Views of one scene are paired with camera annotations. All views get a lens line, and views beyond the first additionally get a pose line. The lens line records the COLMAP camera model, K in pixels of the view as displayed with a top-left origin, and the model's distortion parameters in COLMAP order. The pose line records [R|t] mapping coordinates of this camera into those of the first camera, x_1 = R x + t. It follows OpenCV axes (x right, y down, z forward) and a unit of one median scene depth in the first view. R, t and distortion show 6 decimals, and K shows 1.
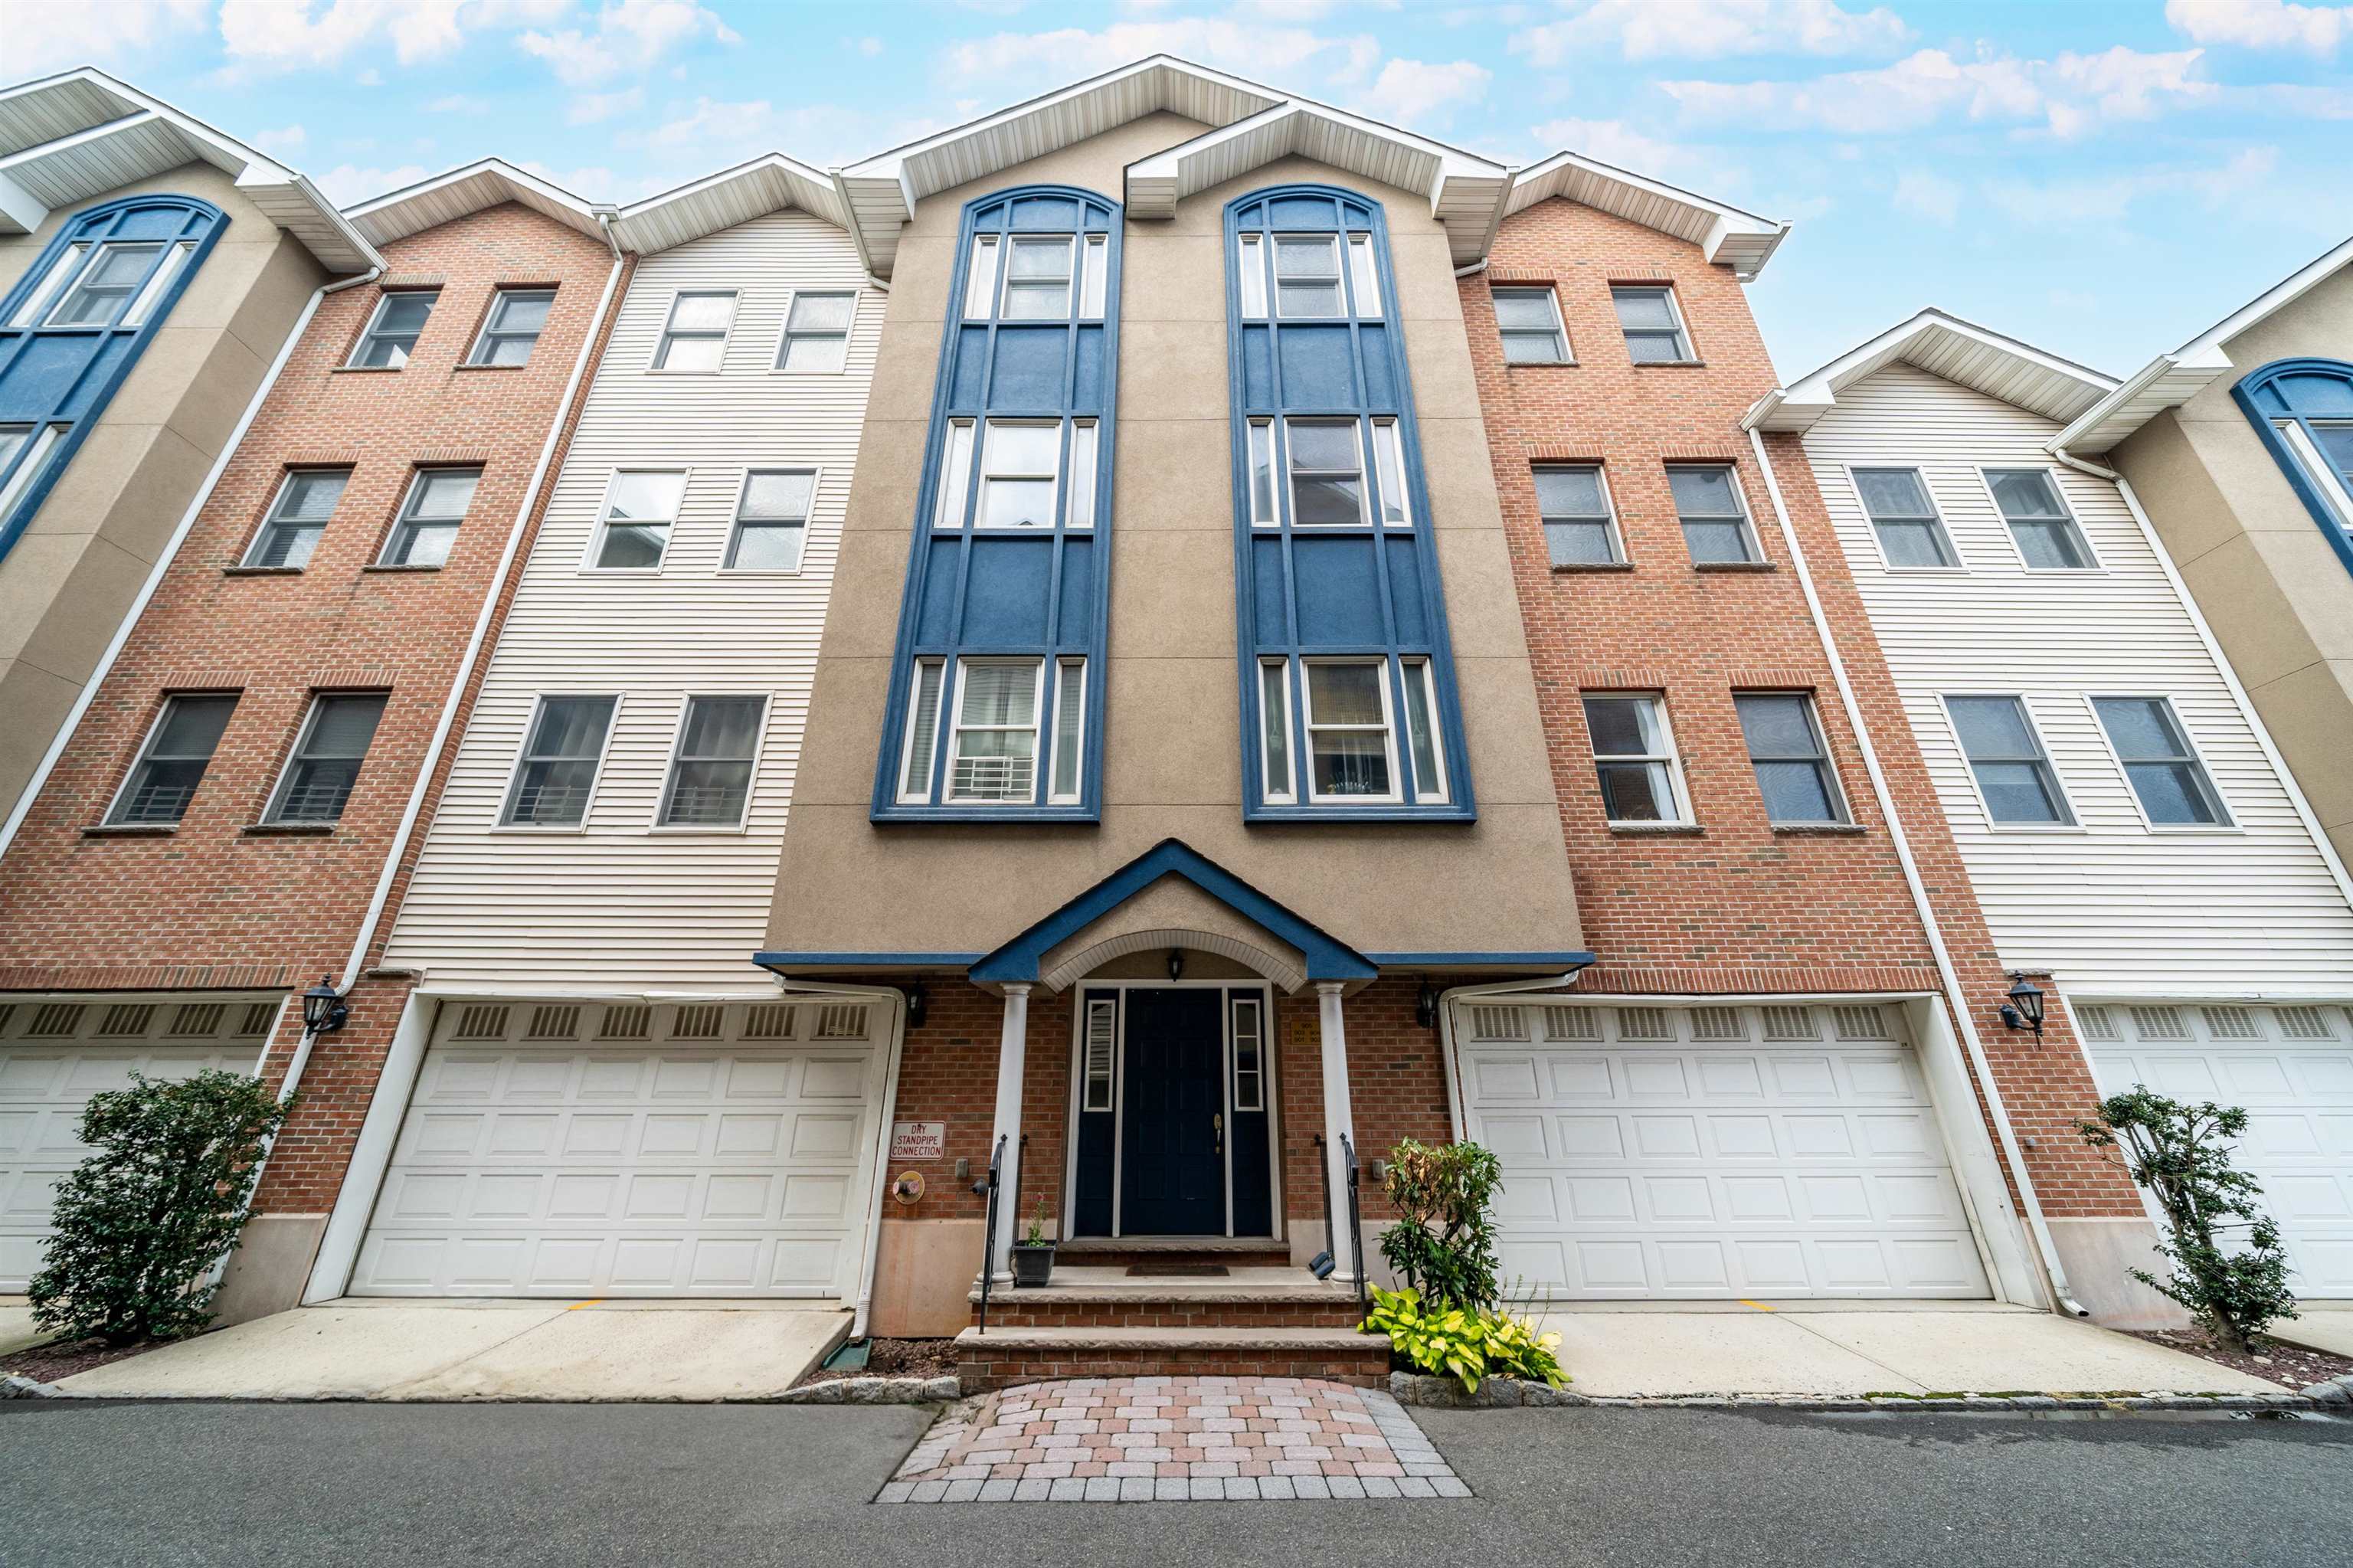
lens RADIAL K [[795.4, 0, 1179.4], [0, 795.4, 802.1], [0, 0, 1]] dist [-0.004130, -0.000217]
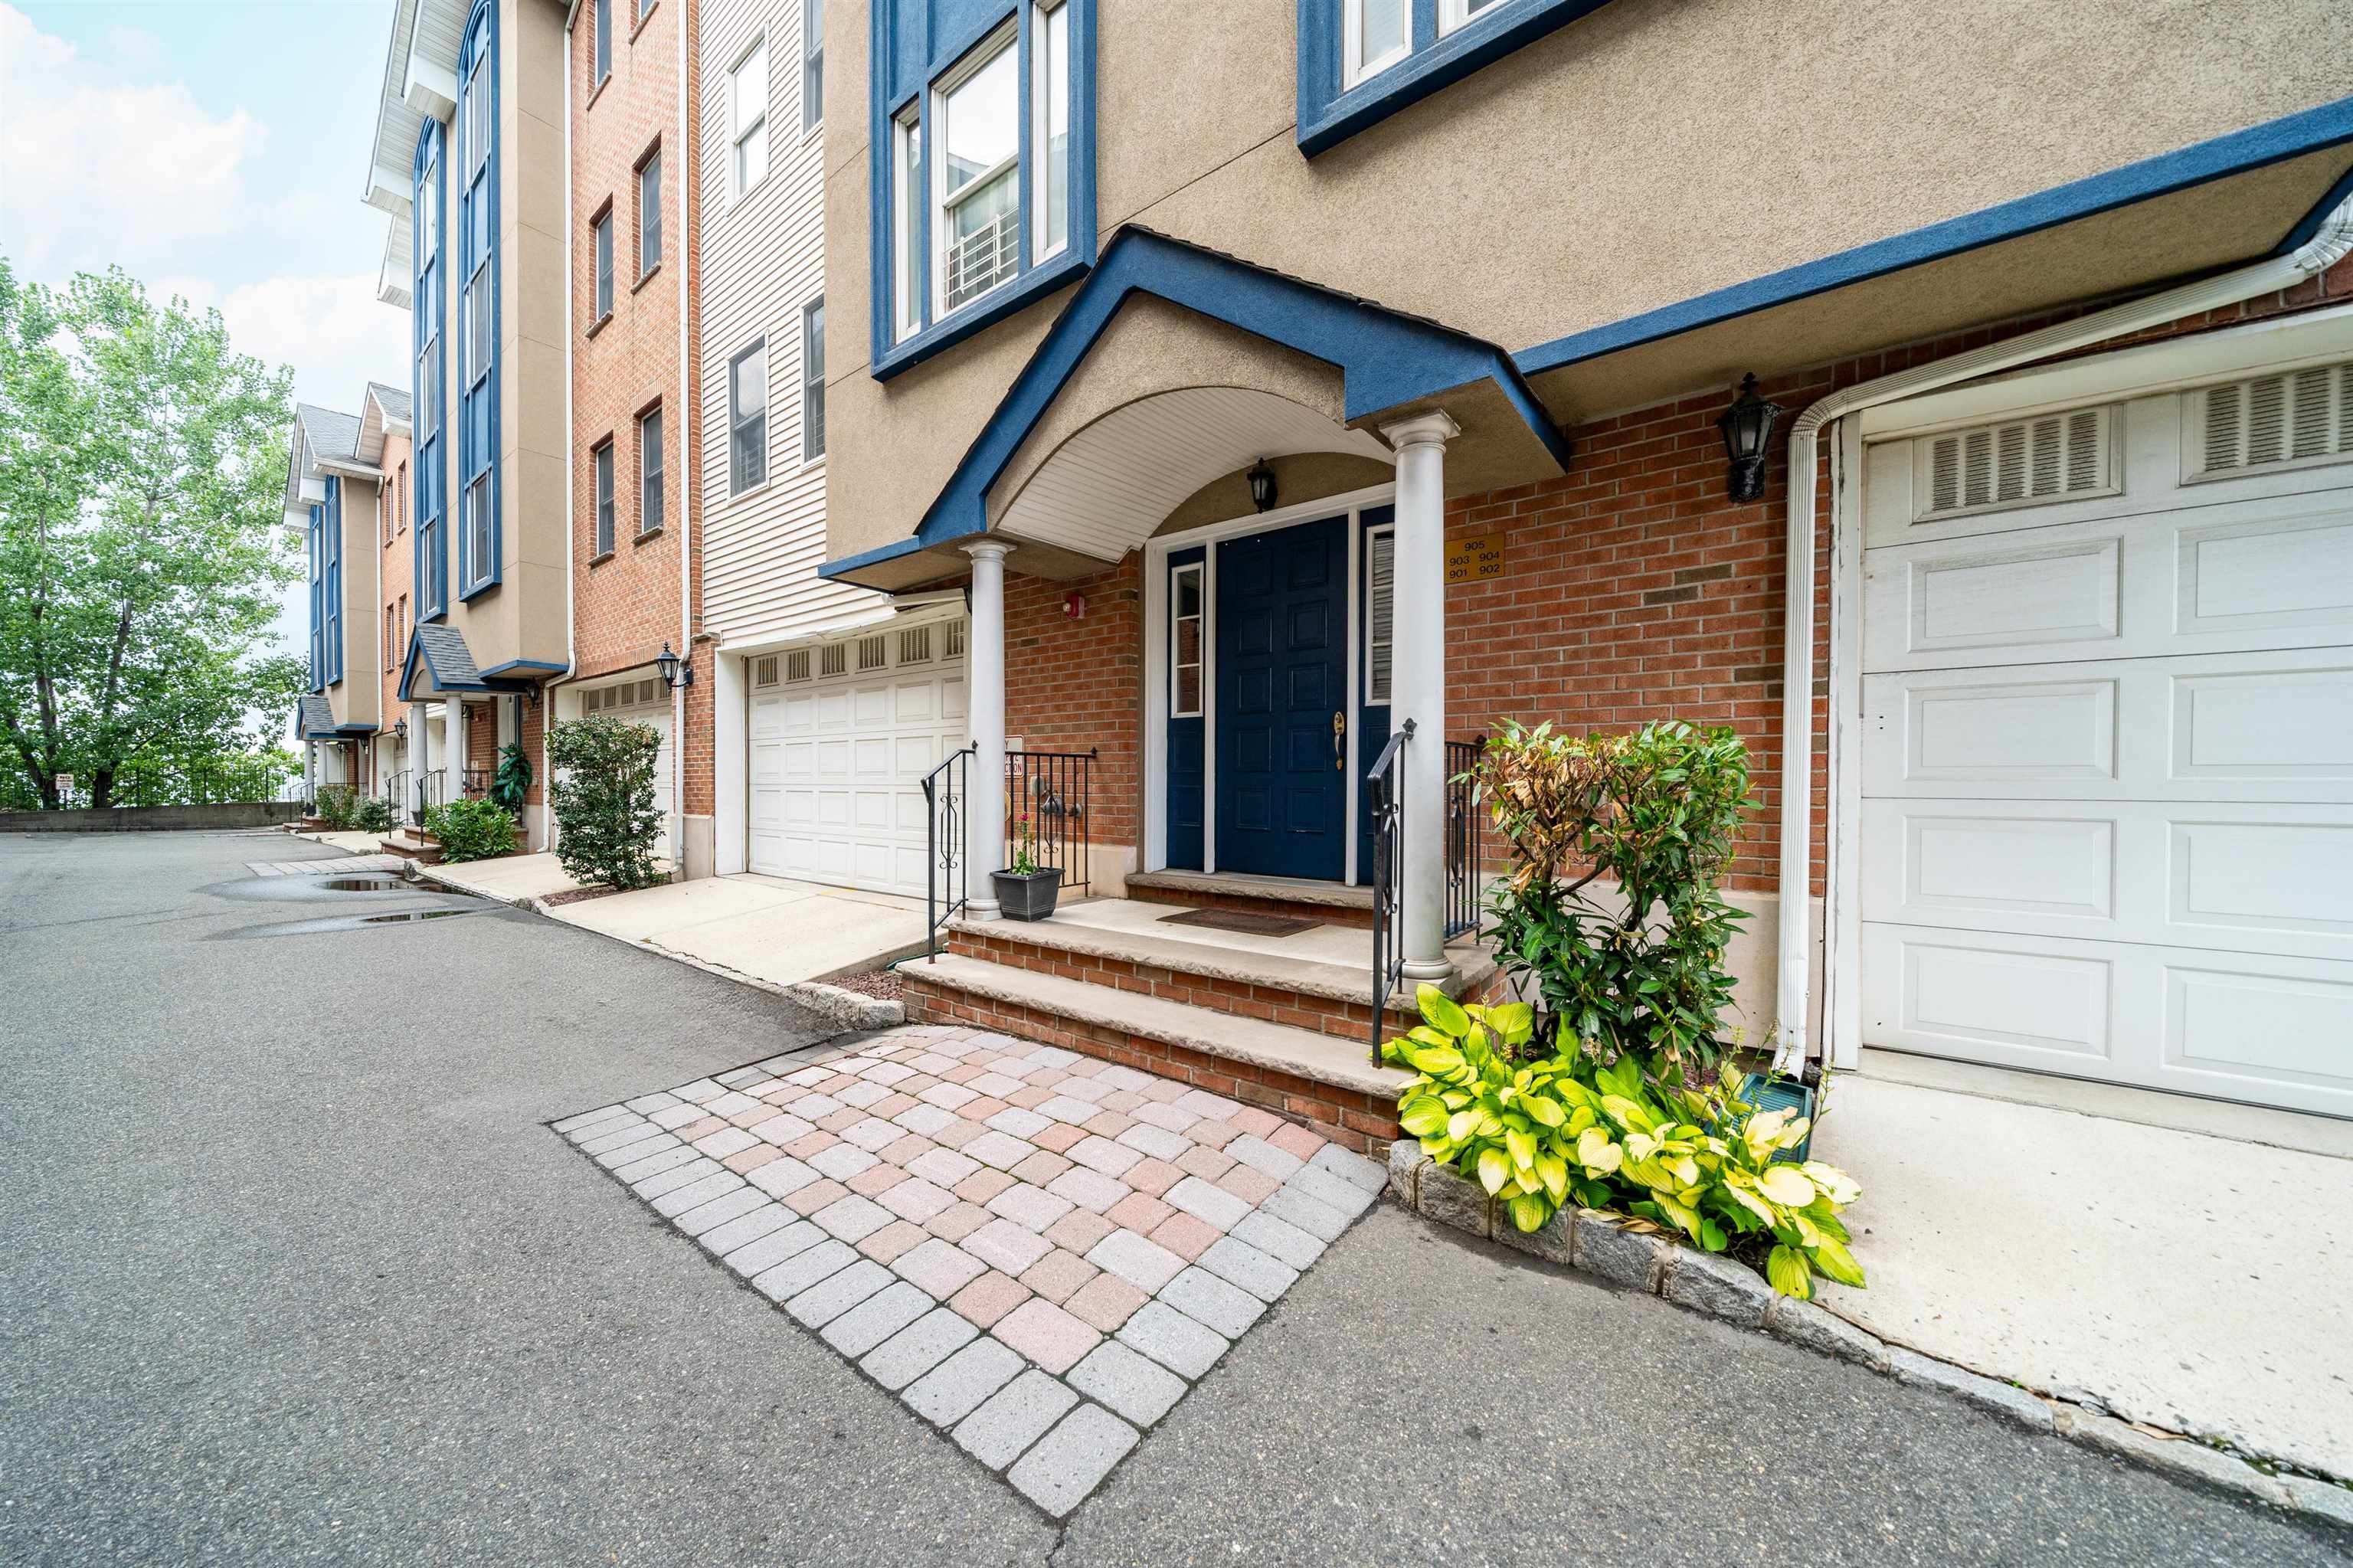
lens RADIAL K [[805.6, 0, 1141.0], [0, 805.6, 784.1], [0, 0, 1]] dist [-0.003970, -0.000213]
pose [[0.799343, 0.006604, -0.600839, 0.312891], [0.227627, 0.922084, 0.312965, 0.213860], [0.556091, -0.386934, 0.735558, 0.429697]]
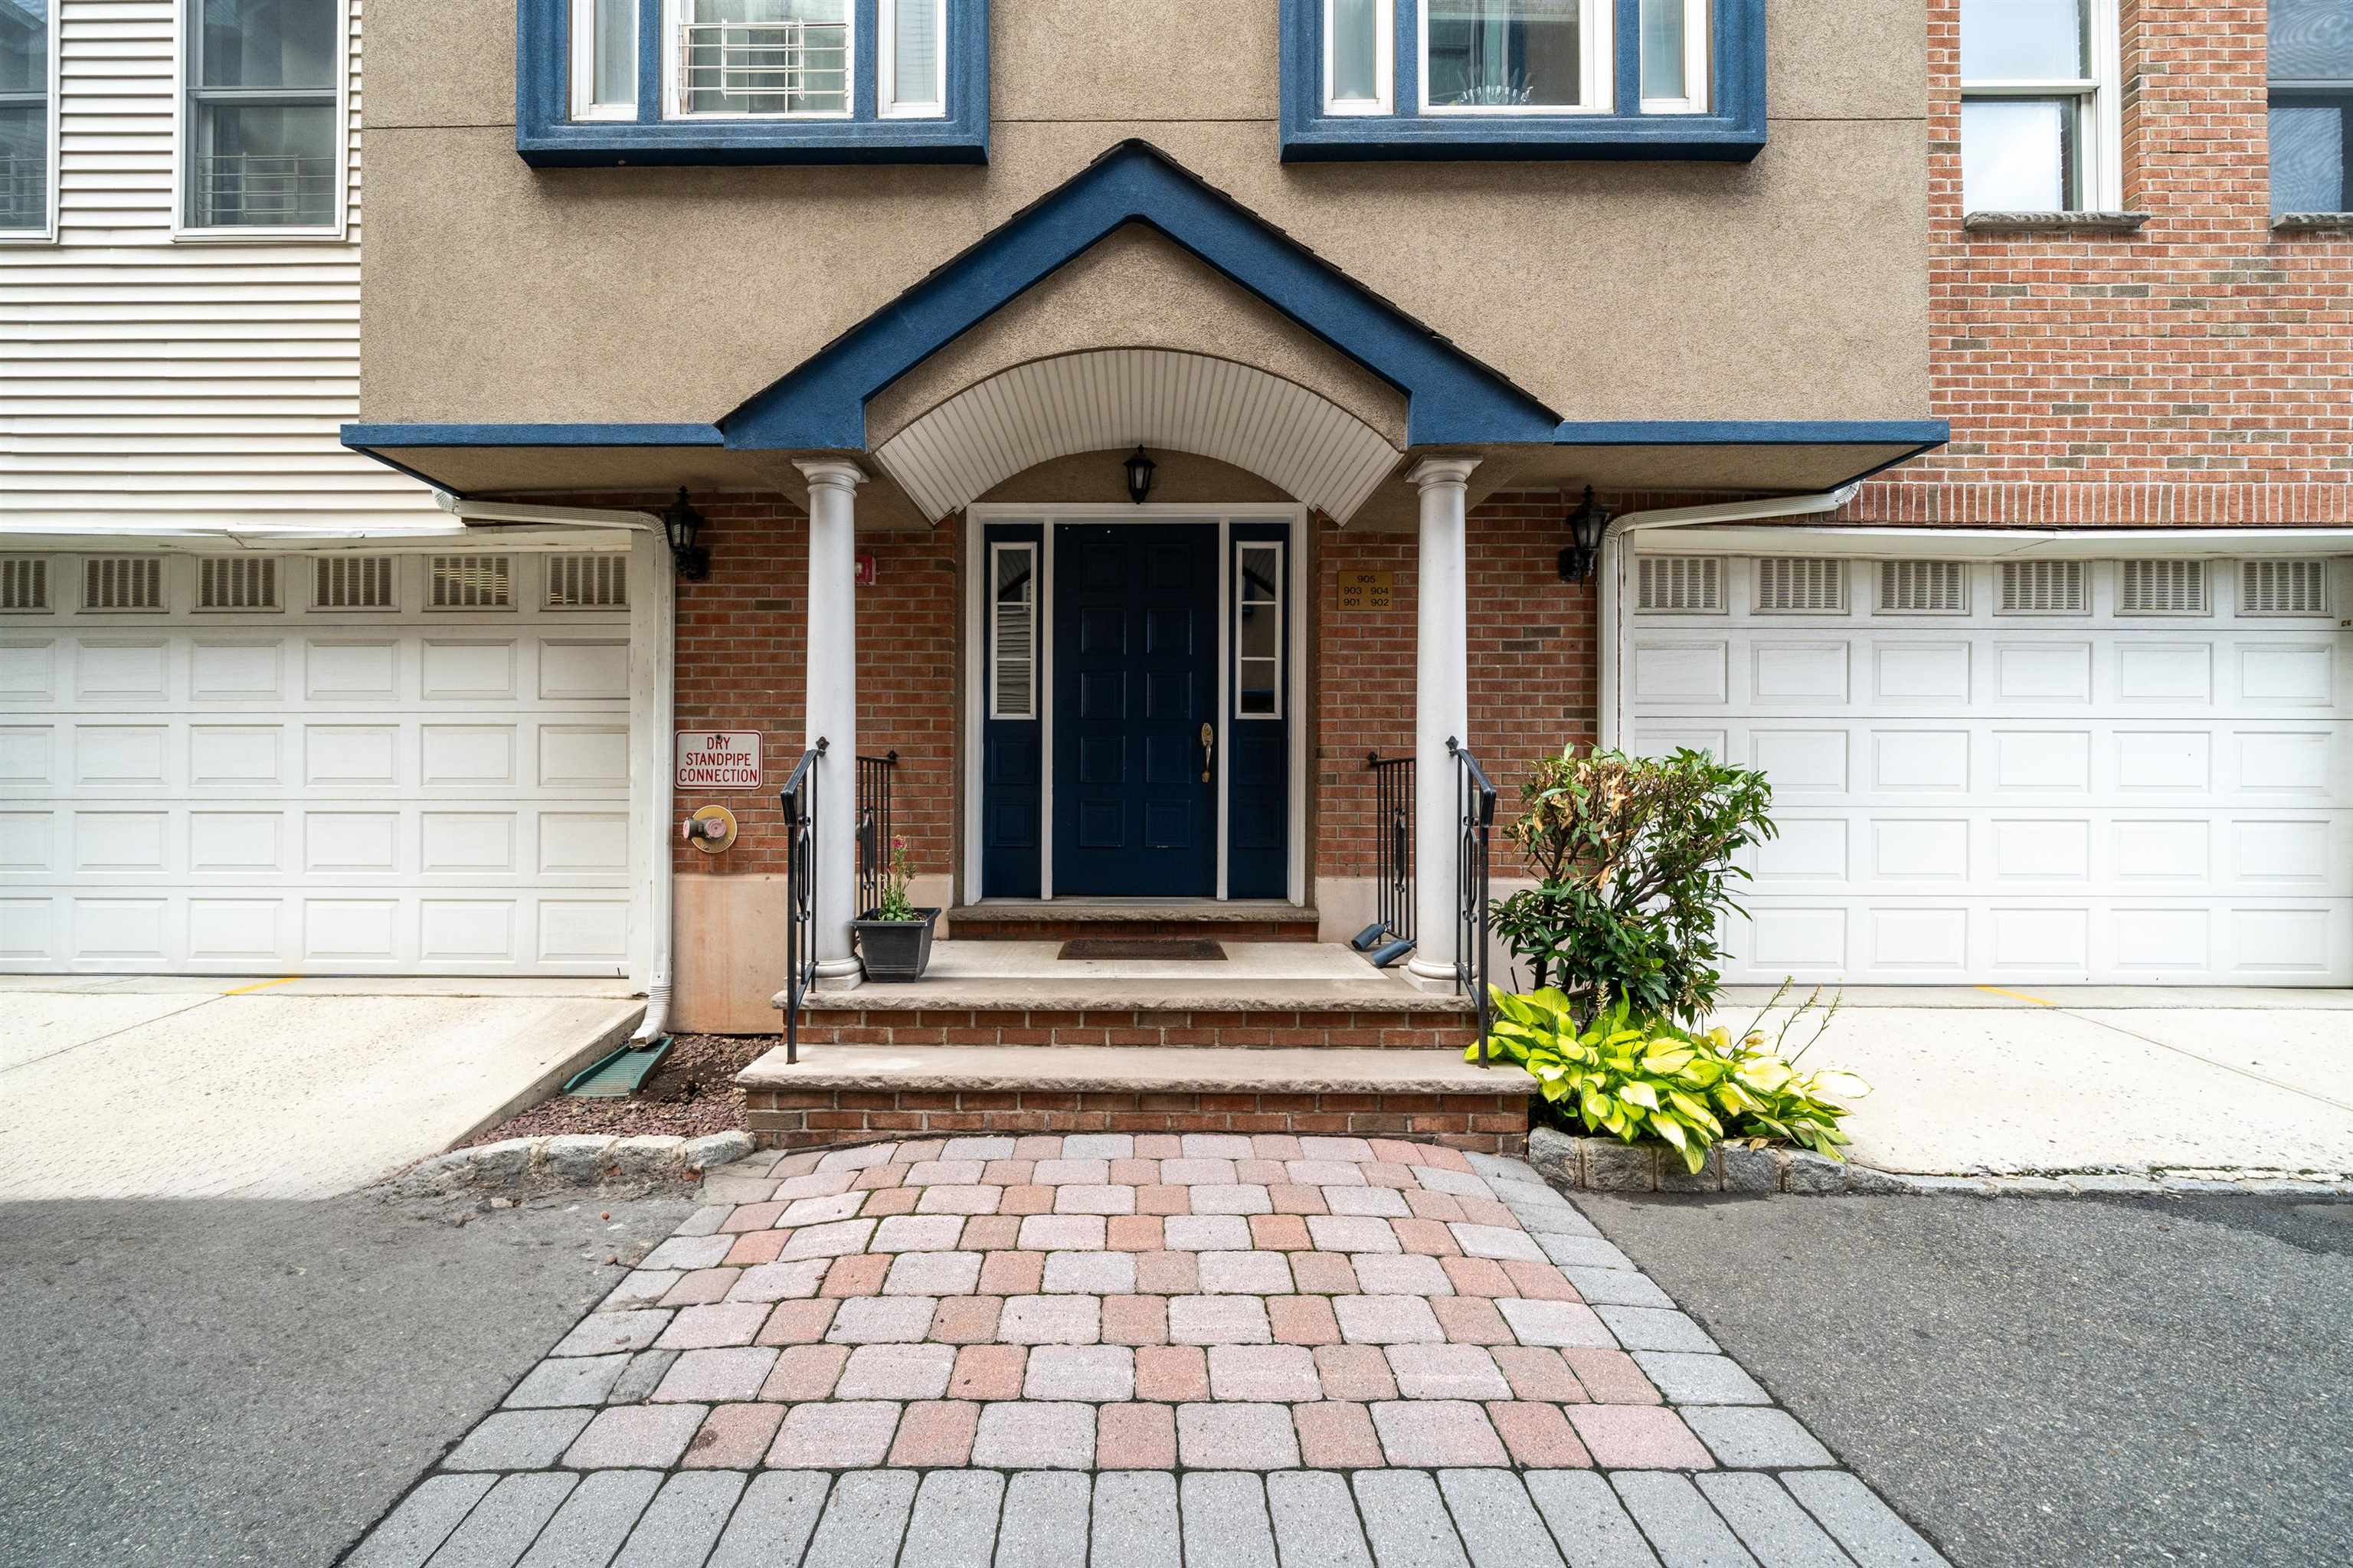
lens RADIAL K [[837.4, 0, 1151.8], [0, 837.4, 783.4], [0, 0, 1]] dist [-0.004623, -0.000219]
pose [[0.999871, 0.004867, 0.015330, -0.004657], [-0.010258, 0.927083, 0.374717, 0.196759], [-0.012388, -0.374826, 0.927013, 0.389226]]
